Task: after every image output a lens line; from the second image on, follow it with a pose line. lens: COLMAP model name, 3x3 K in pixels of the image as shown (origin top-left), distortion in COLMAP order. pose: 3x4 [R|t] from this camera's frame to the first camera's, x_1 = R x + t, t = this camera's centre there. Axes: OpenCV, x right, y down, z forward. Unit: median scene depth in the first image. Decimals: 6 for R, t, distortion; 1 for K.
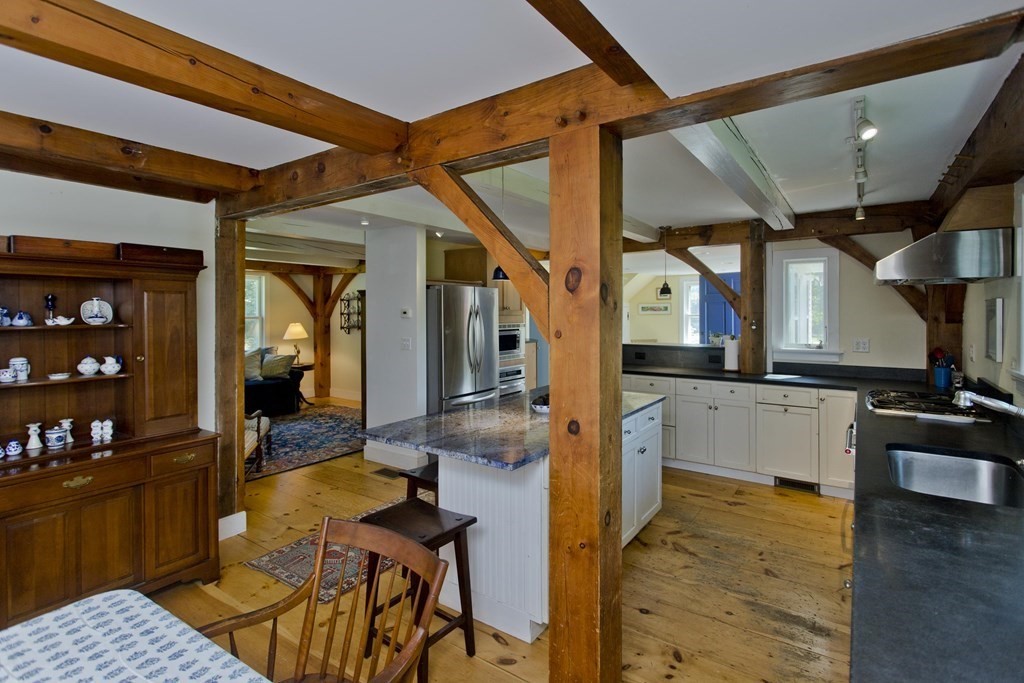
lens RADIAL K [[491.7, 0, 511.9], [0, 491.7, 314.4], [0, 0, 1]] dist [0.002787, 0.000177]
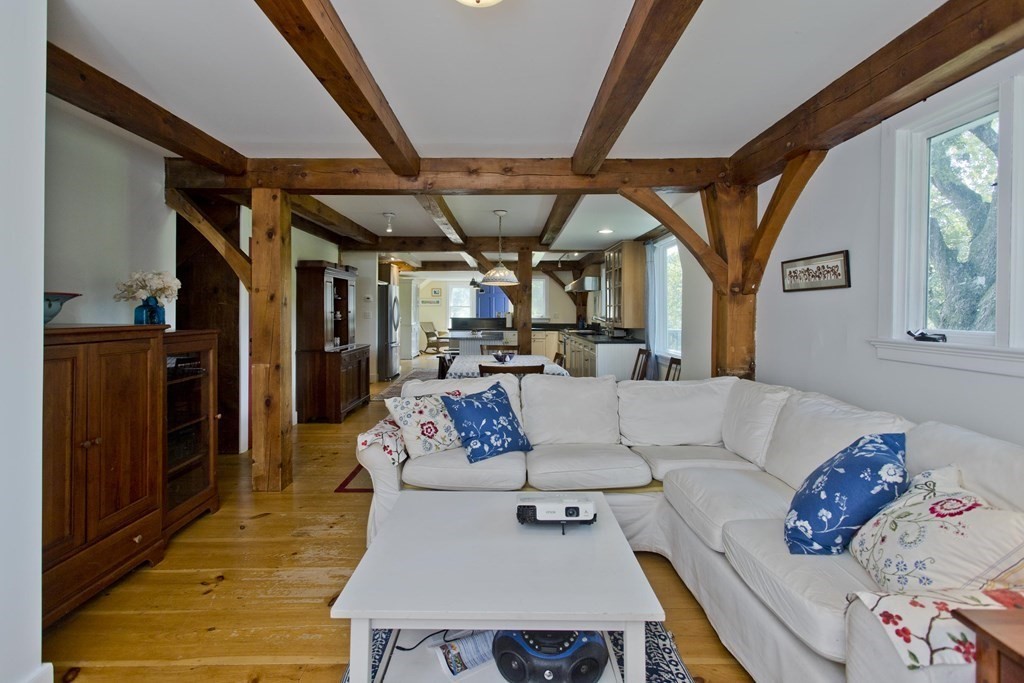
lens RADIAL K [[491.7, 0, 511.9], [0, 491.7, 314.4], [0, 0, 1]] dist [0.002787, 0.000177]
pose [[0.811118, 0.005641, 0.584856, -0.890436], [-0.006443, 0.999979, -0.000710, 0.058427], [-0.584847, -0.003192, 0.811137, -0.853549]]
